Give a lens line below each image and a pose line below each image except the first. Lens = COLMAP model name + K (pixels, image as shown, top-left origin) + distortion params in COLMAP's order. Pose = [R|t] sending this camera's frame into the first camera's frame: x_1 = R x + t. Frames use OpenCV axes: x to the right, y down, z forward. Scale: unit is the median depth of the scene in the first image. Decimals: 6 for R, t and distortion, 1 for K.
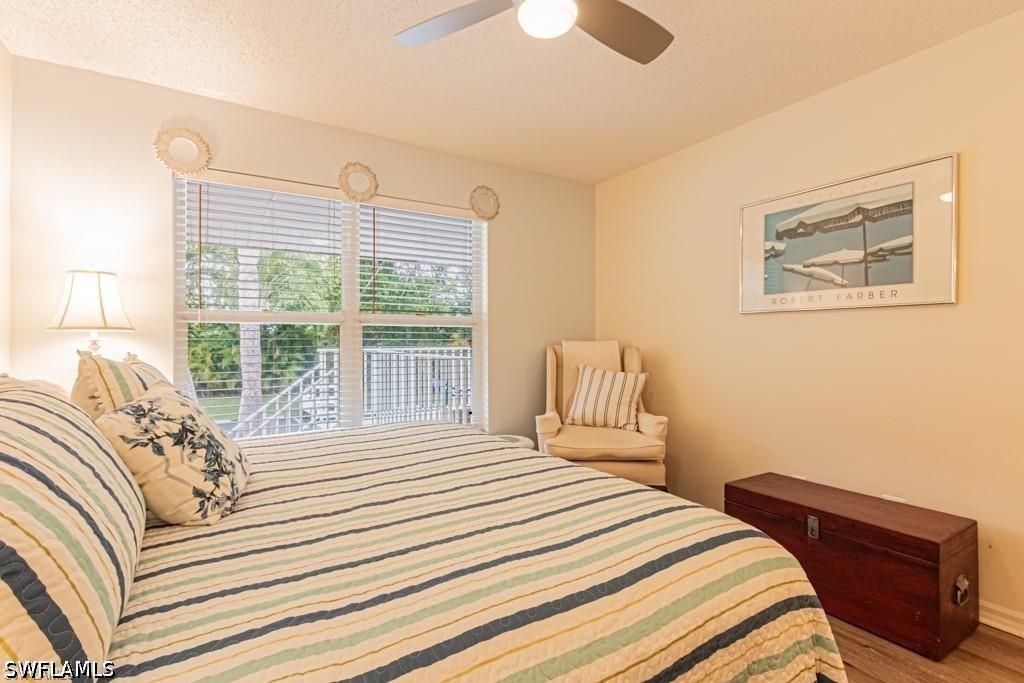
lens RADIAL K [[473.3, 0, 506.2], [0, 473.3, 338.3], [0, 0, 1]] dist [0.003328, -0.001038]
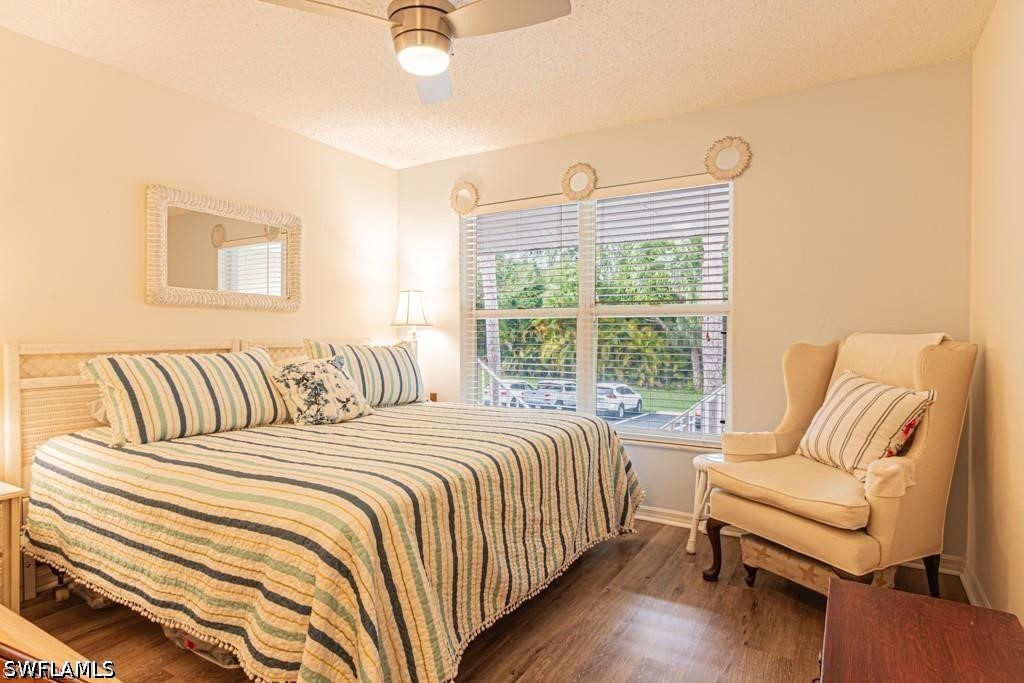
lens RADIAL K [[562.7, 0, 508.4], [0, 562.7, 348.4], [0, 0, 1]] dist [0.004444, -0.001361]
pose [[0.464999, 0.027137, -0.884895, 0.845785], [0.003825, 0.999459, 0.032660, -0.002318], [0.885303, -0.018571, 0.464644, 0.315407]]
